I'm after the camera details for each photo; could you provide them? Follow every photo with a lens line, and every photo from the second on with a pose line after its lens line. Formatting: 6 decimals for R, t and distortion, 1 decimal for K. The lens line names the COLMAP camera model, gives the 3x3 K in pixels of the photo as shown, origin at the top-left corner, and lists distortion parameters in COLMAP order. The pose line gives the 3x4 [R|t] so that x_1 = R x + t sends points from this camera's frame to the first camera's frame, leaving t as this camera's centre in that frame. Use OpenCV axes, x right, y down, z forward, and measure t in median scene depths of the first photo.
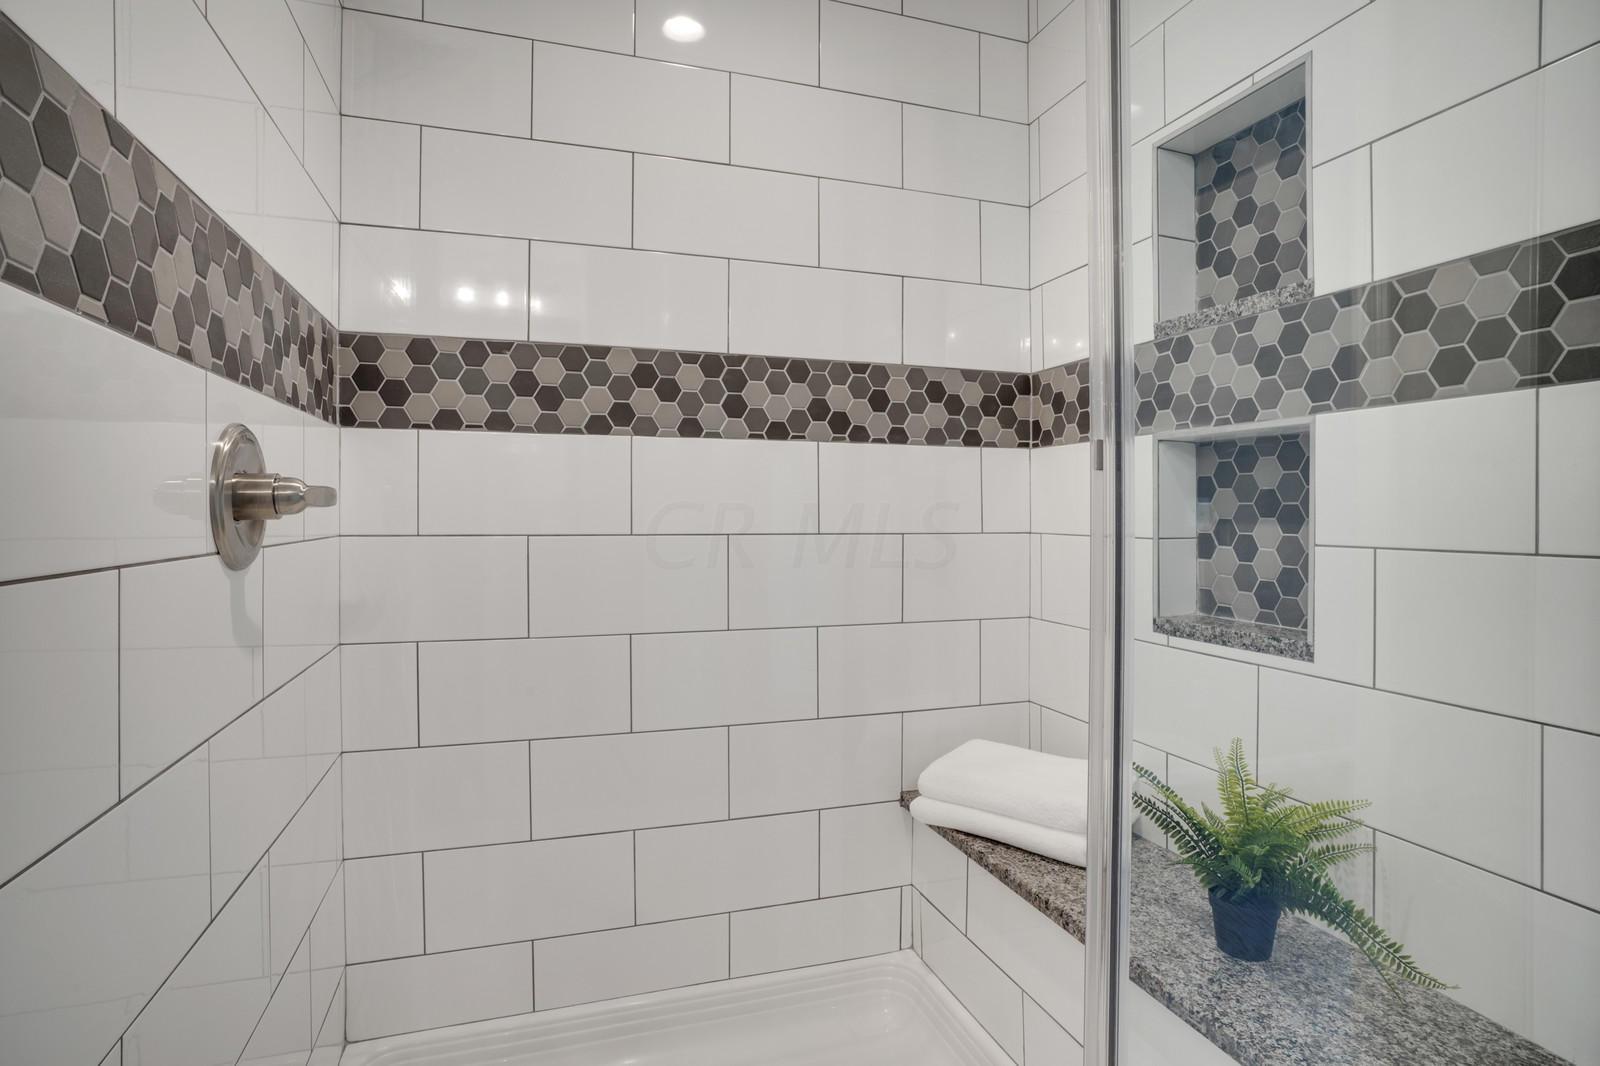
lens RADIAL K [[785.0, 0, 792.7], [0, 785.0, 503.4], [0, 0, 1]] dist [-0.053684, 0.018166]
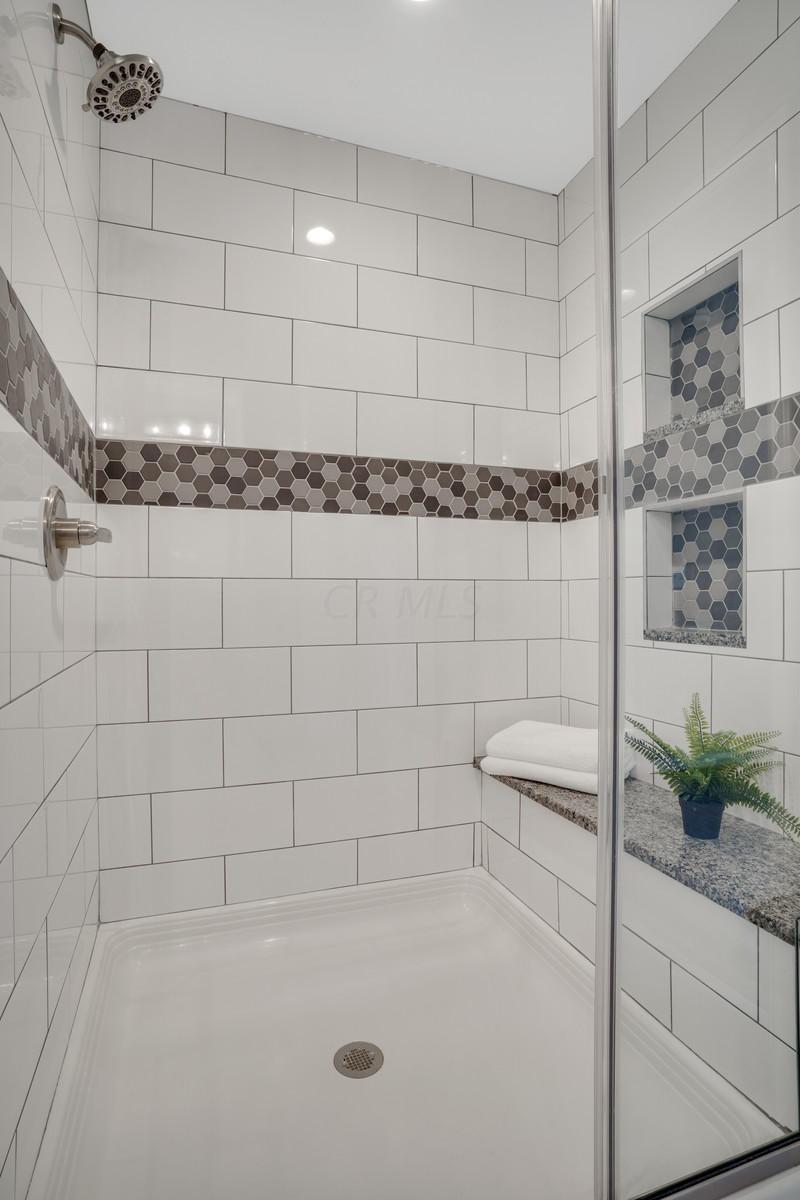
lens RADIAL K [[588.8, 0, 387.2], [0, 588.8, 597.7], [0, 0, 1]] dist [-0.053684, 0.018166]
pose [[0.999959, -0.003752, 0.008261, -0.039464], [0.003709, 0.999979, 0.005274, 0.079874], [-0.008280, -0.005243, 0.999952, -0.122809]]
